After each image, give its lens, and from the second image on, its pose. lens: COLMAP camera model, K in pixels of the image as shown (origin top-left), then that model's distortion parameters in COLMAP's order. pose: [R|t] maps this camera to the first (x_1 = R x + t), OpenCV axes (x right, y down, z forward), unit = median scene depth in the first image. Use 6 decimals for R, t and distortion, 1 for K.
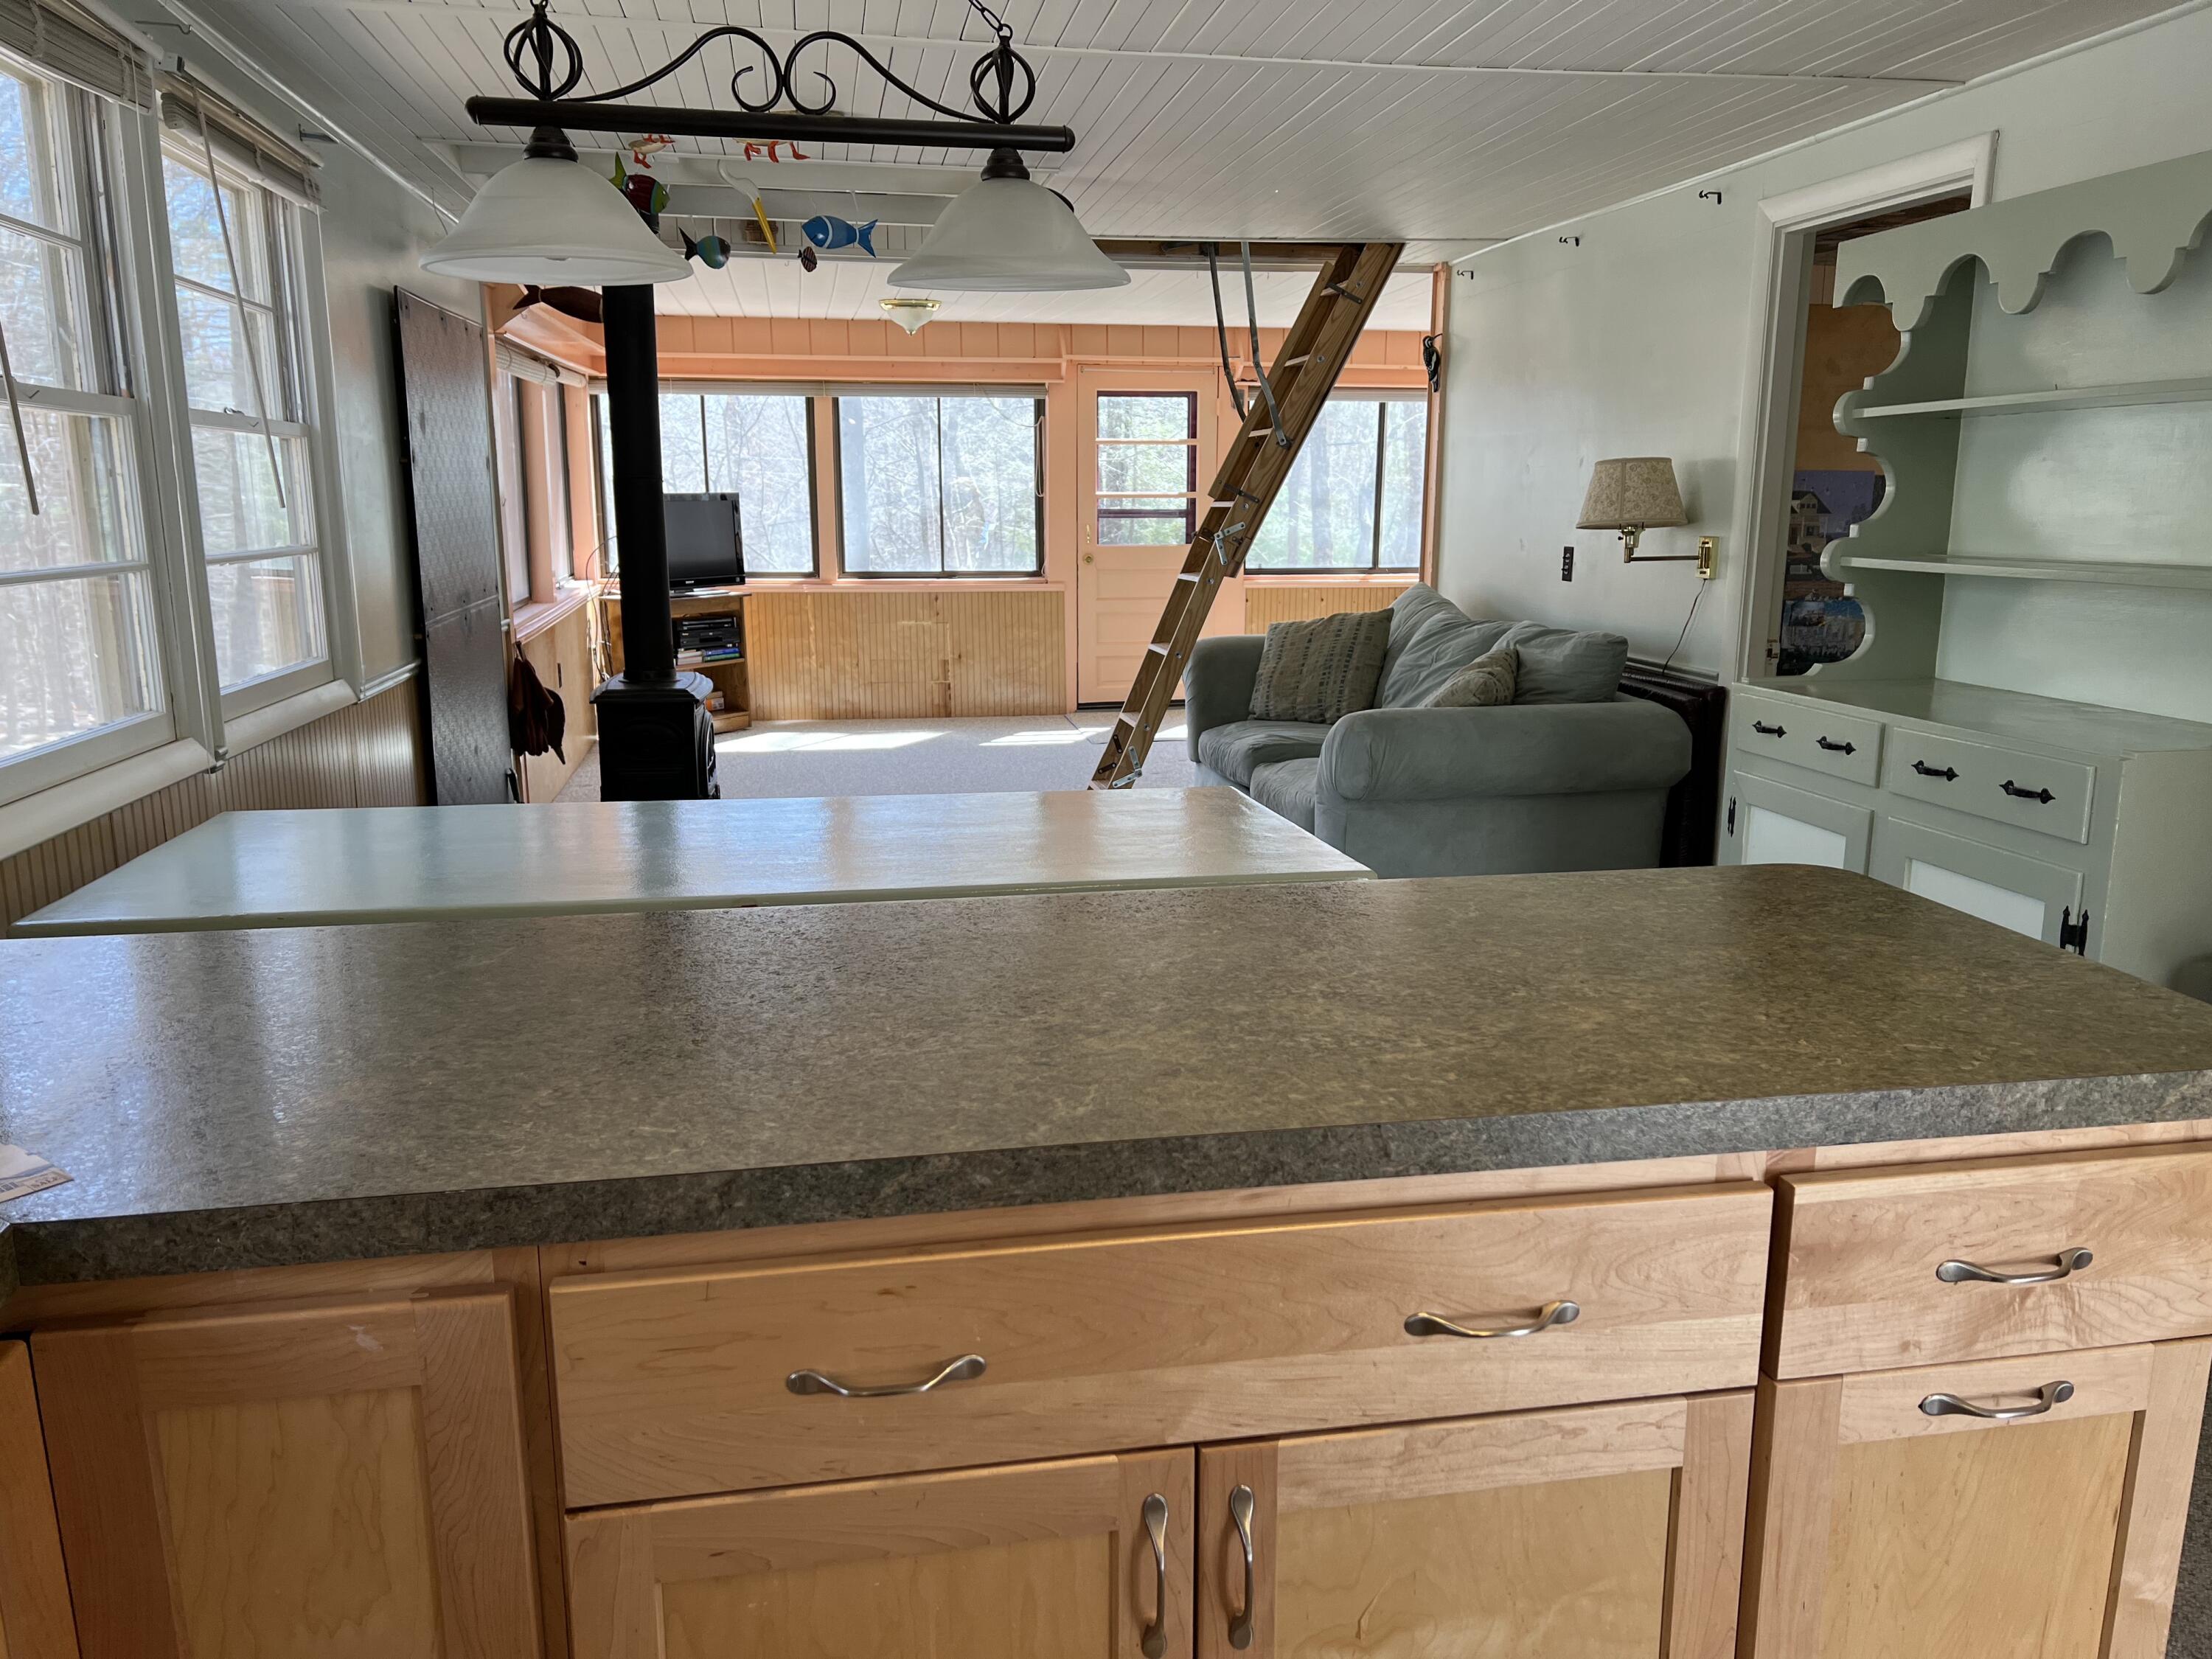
lens RADIAL K [[1652.4, 0, 1109.2], [0, 1652.4, 845.3], [0, 0, 1]] dist [0.059298, -0.063904]
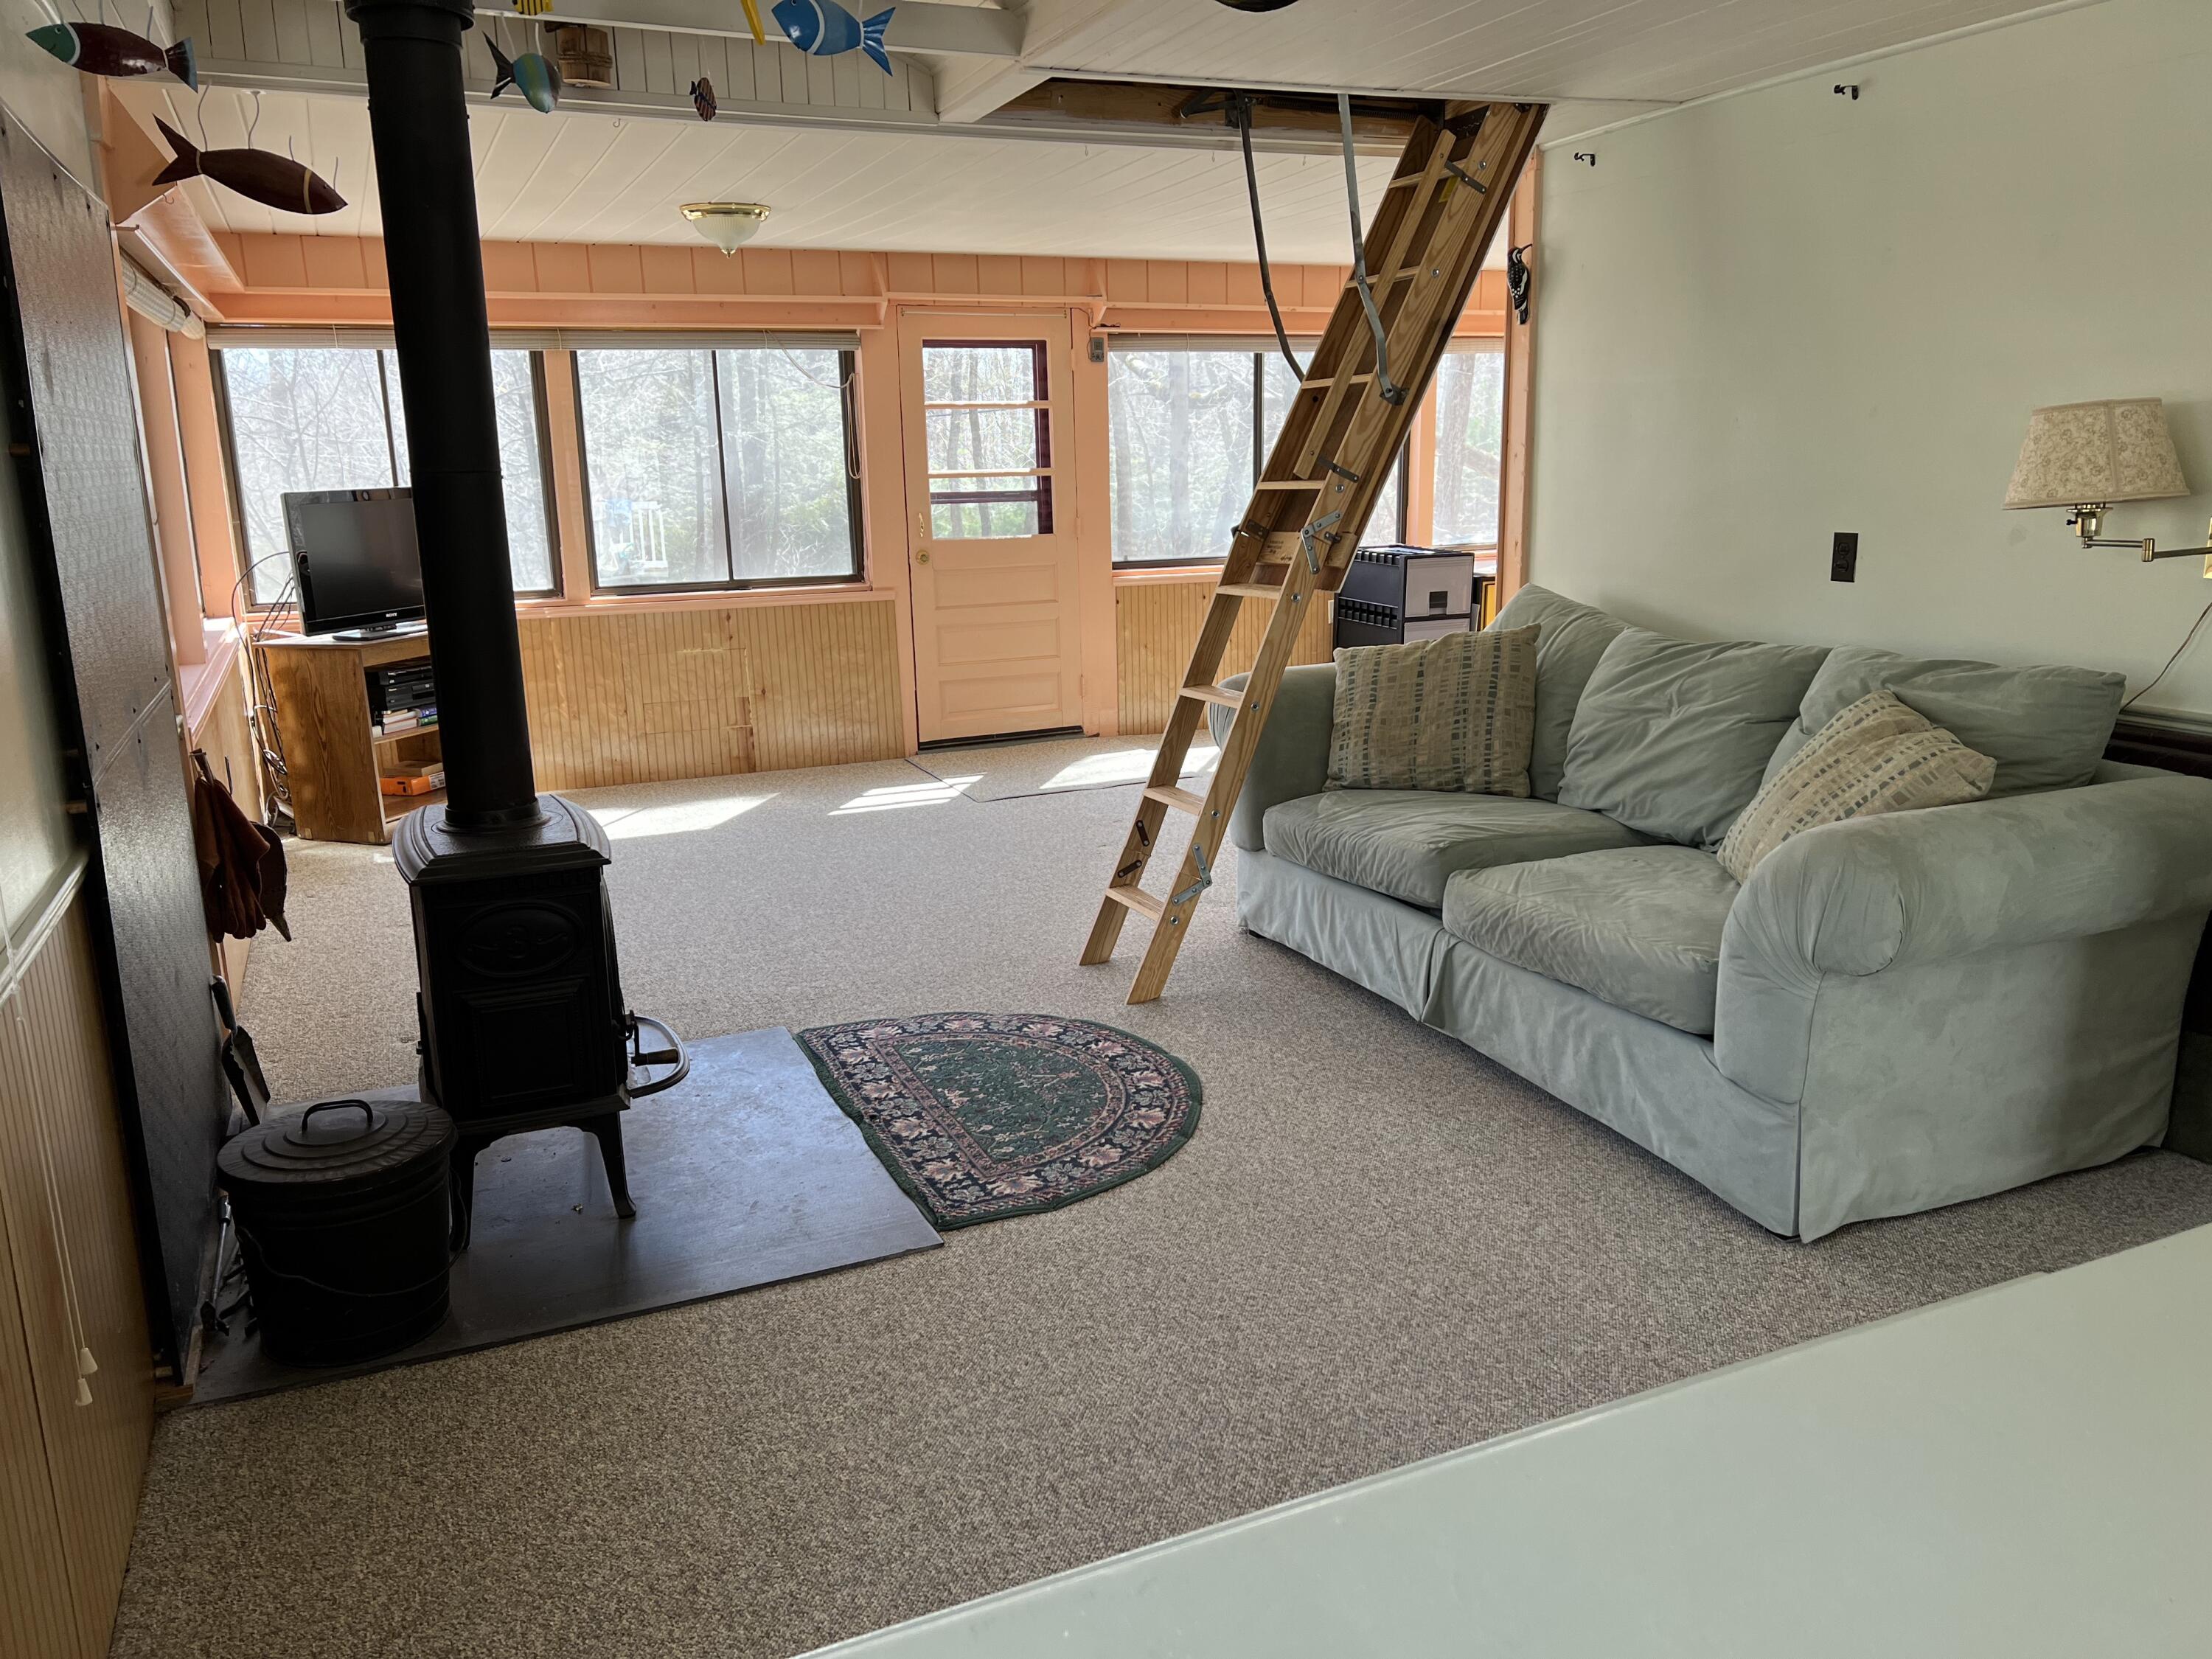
lens RADIAL K [[1652.4, 0, 1112.4], [0, 1652.4, 834.5], [0, 0, 1]] dist [0.059298, -0.063904]
pose [[0.970273, -0.077336, 0.229323, -0.123969], [0.074890, 0.997004, 0.019364, -0.055678], [-0.230133, -0.001614, 0.973158, 0.239700]]
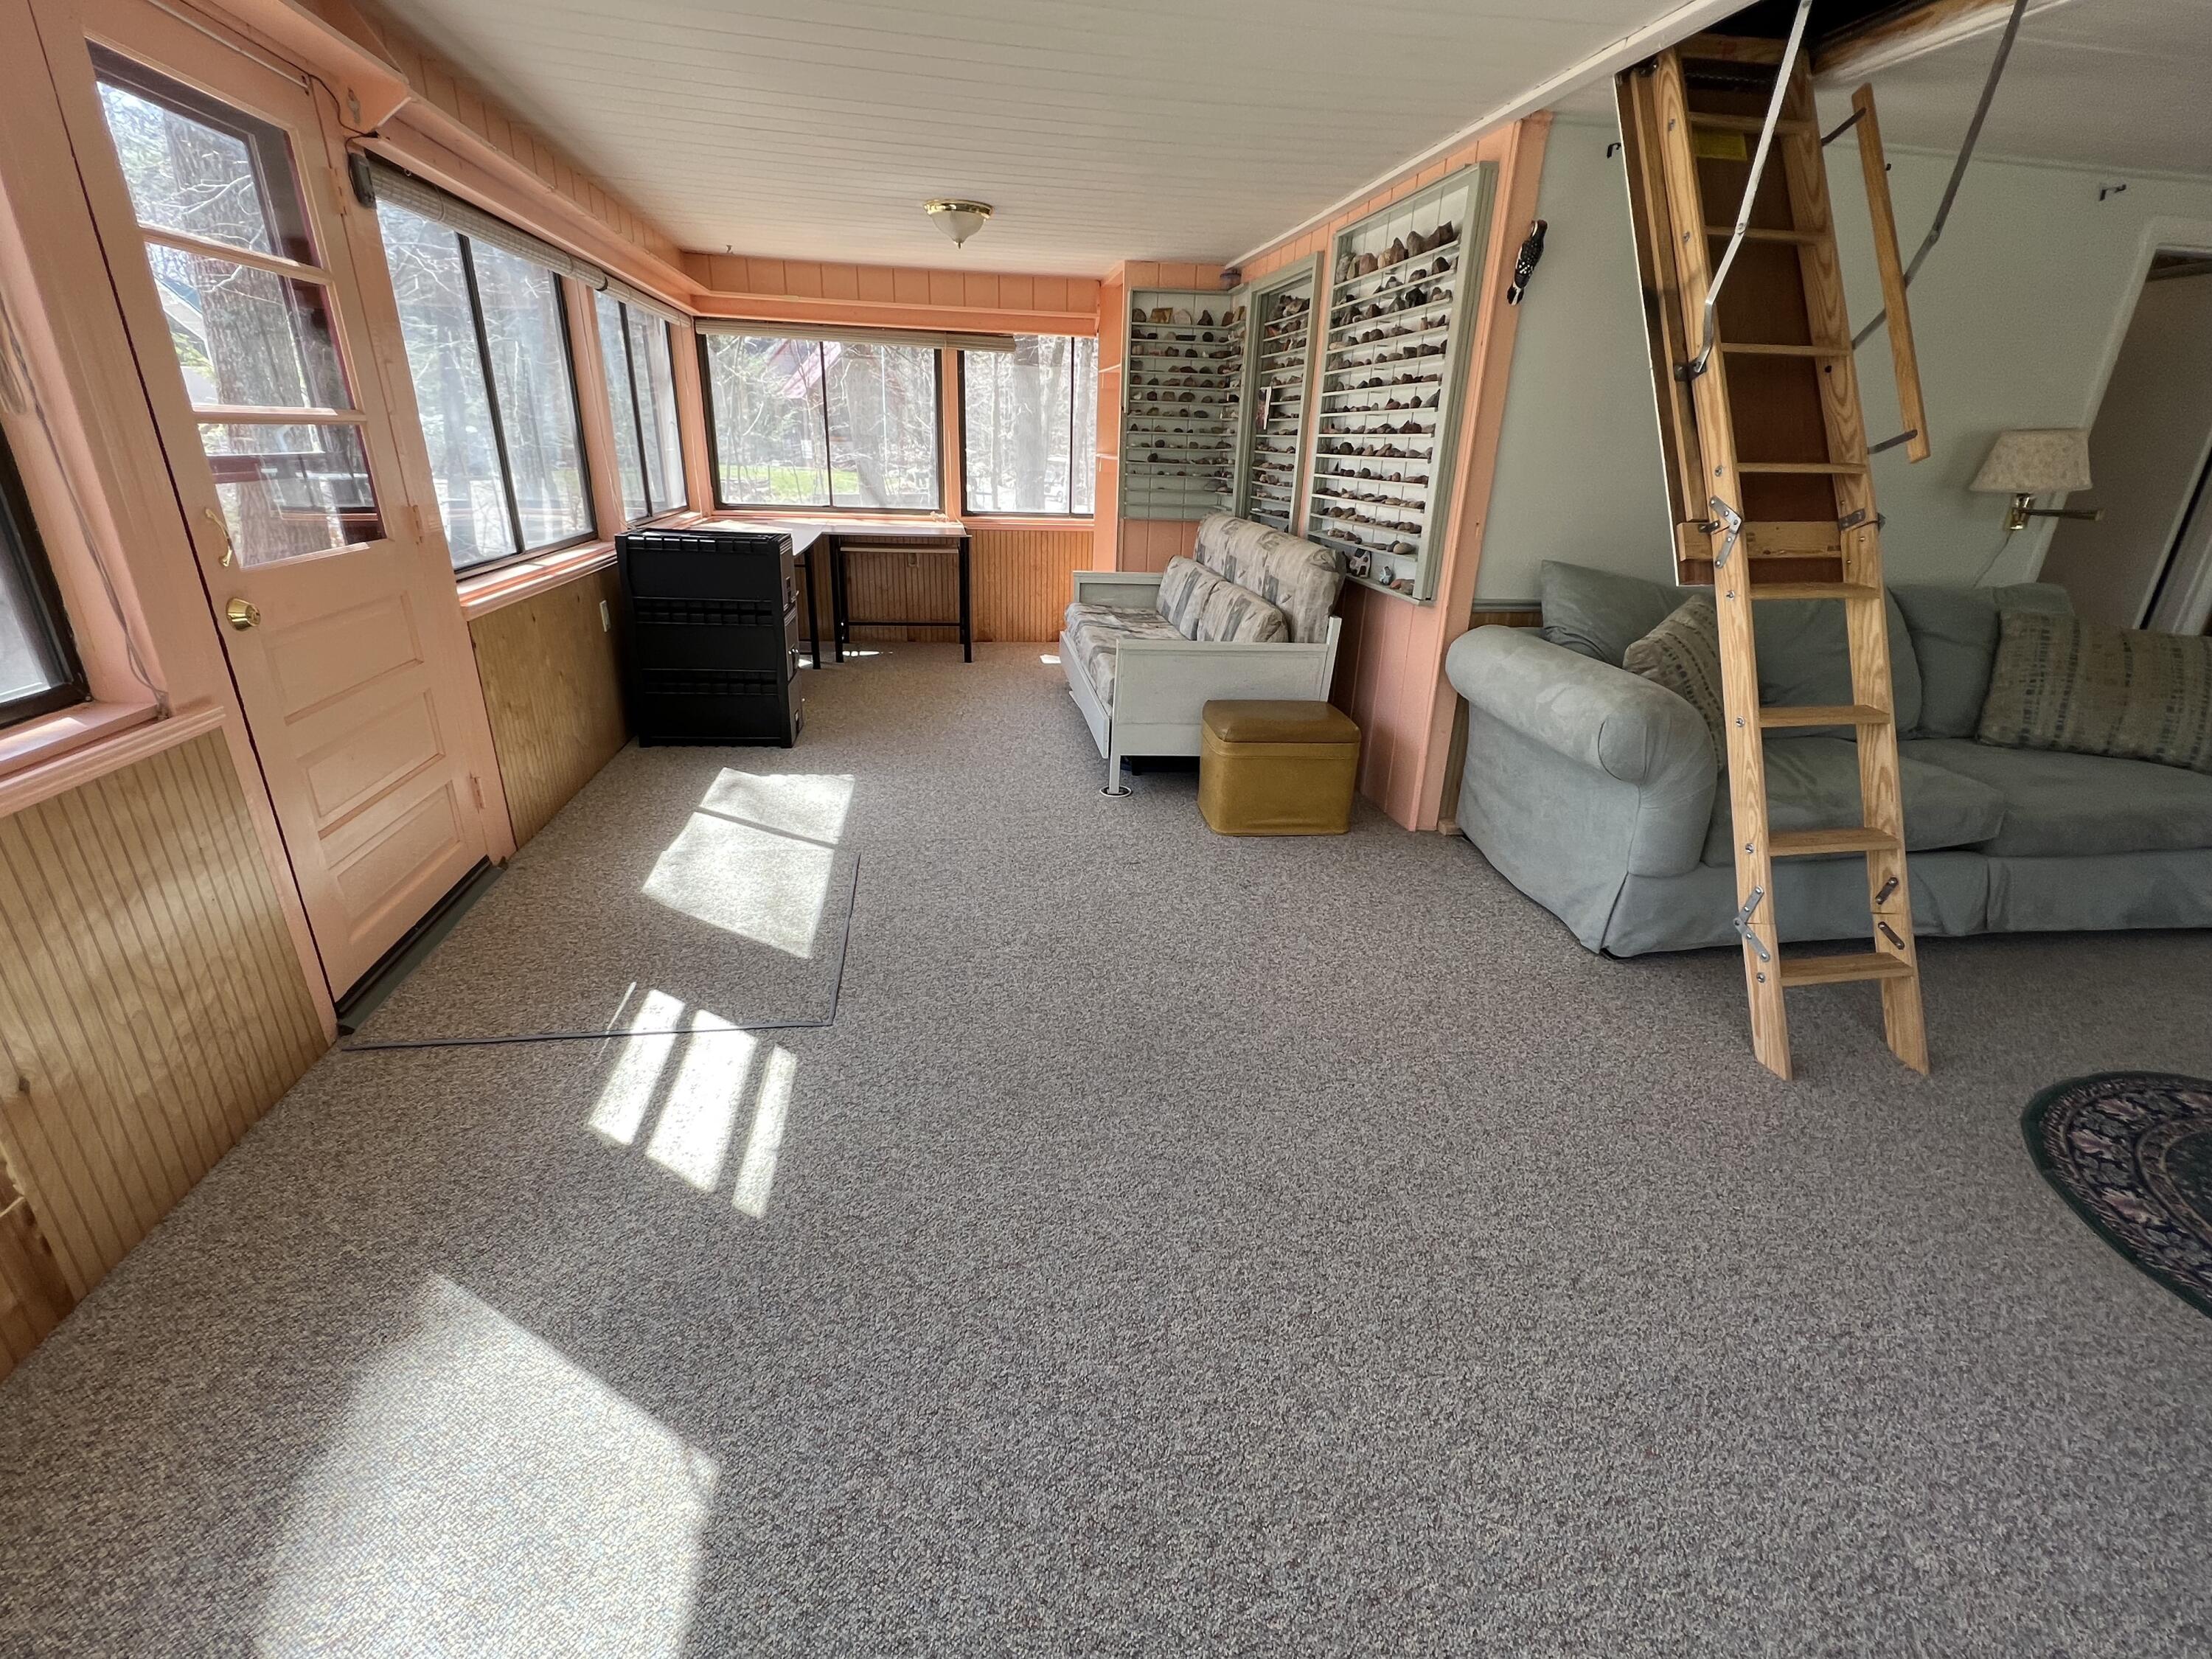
lens RADIAL K [[987.7, 0, 1106.1], [0, 987.7, 830.8], [0, 0, 1]] dist [-0.001595, 0.001169]
pose [[0.008409, -0.372065, 0.928168, -0.229946], [0.184605, 0.912825, 0.364242, -0.187046], [-0.982777, 0.168281, 0.076361, 0.883160]]
